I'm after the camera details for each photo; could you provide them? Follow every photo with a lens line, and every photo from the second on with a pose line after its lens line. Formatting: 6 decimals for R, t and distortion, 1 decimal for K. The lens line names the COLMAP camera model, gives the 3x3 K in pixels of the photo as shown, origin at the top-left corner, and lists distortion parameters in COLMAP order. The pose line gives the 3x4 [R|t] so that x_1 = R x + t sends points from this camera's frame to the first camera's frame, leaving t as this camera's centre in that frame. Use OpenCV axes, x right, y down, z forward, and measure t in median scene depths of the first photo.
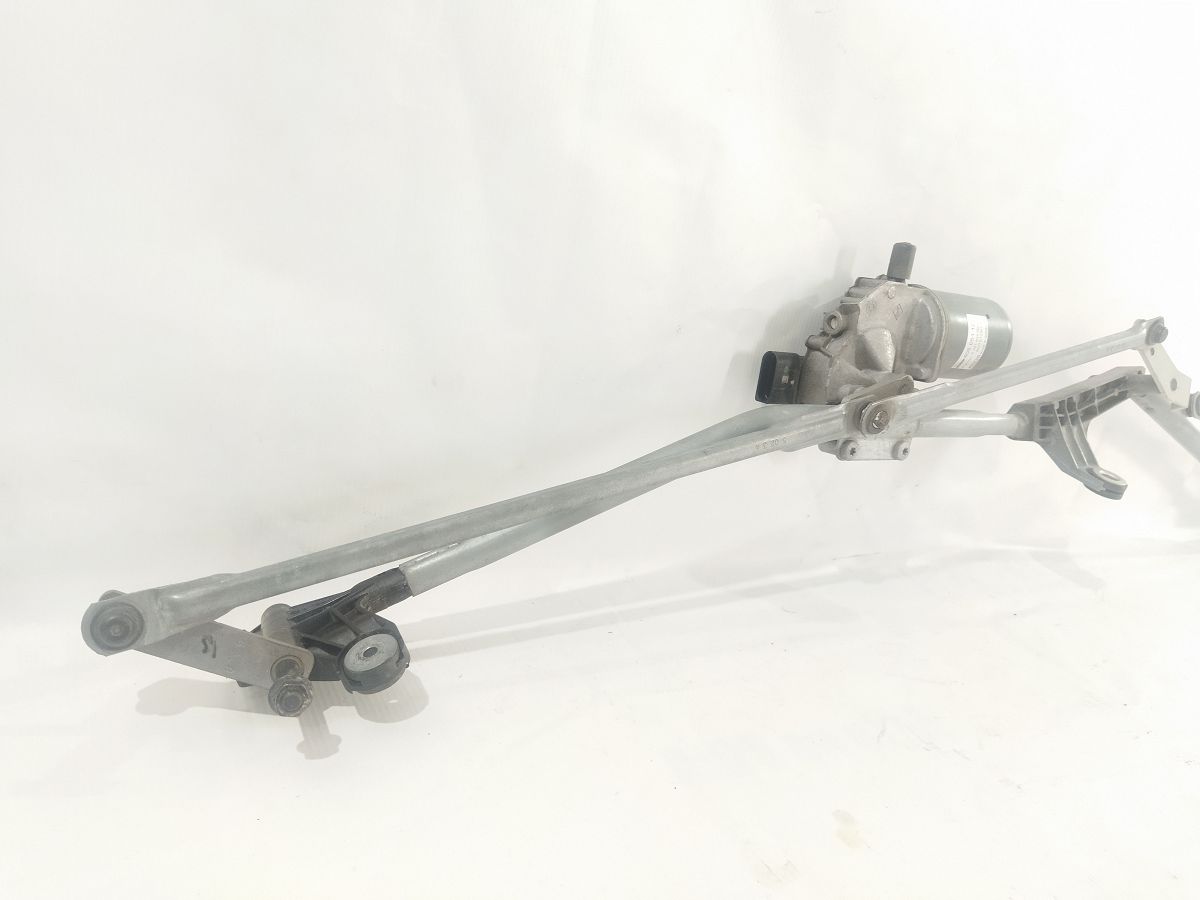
lens RADIAL K [[940.0, 0, 600.0], [0, 940.0, 450.0], [0, 0, 1]] dist [0.065998, -0.141935]
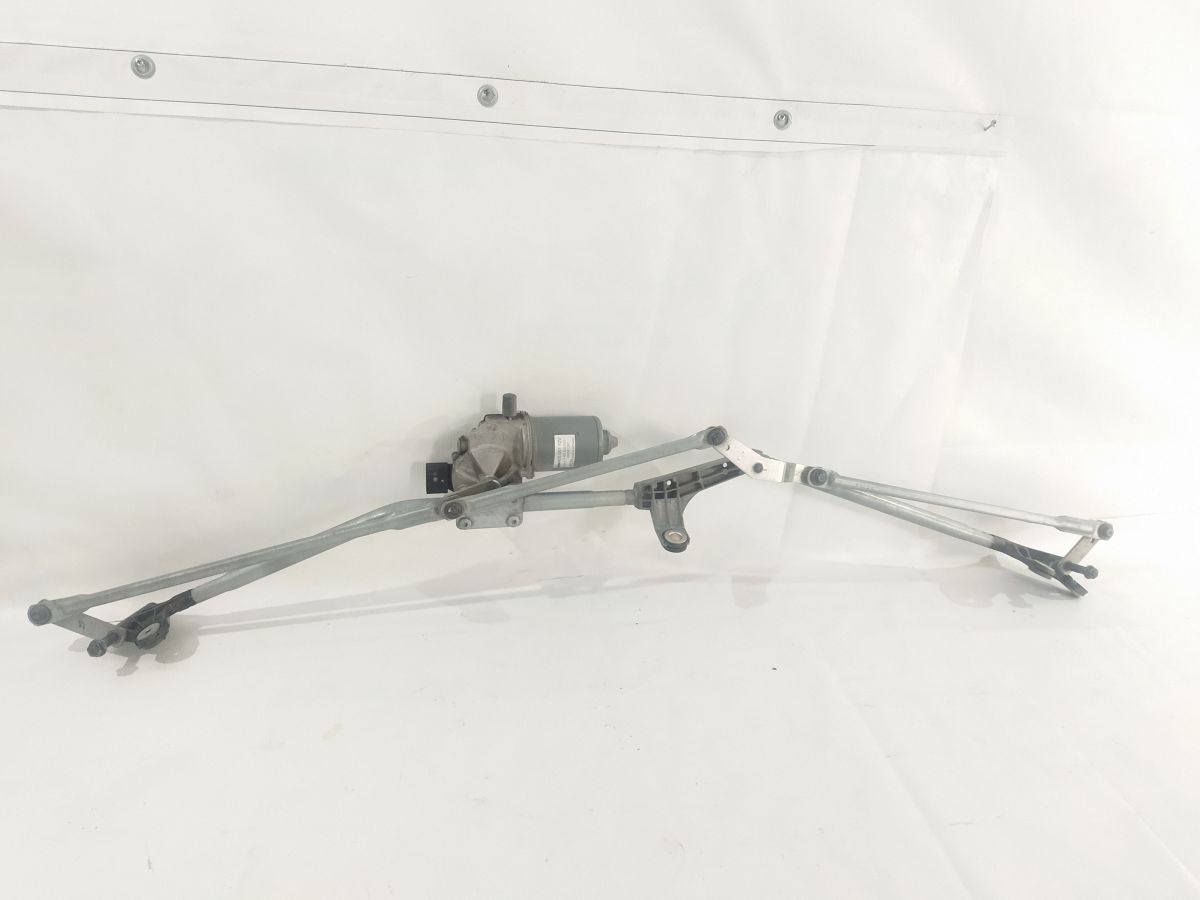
lens RADIAL K [[940.0, 0, 600.0], [0, 940.0, 450.0], [0, 0, 1]] dist [0.065998, -0.141935]
pose [[0.932986, -0.002837, -0.359901, 1.063765], [0.022621, 0.998454, 0.050770, -0.204170], [0.359201, -0.055509, 0.931608, -0.451310]]
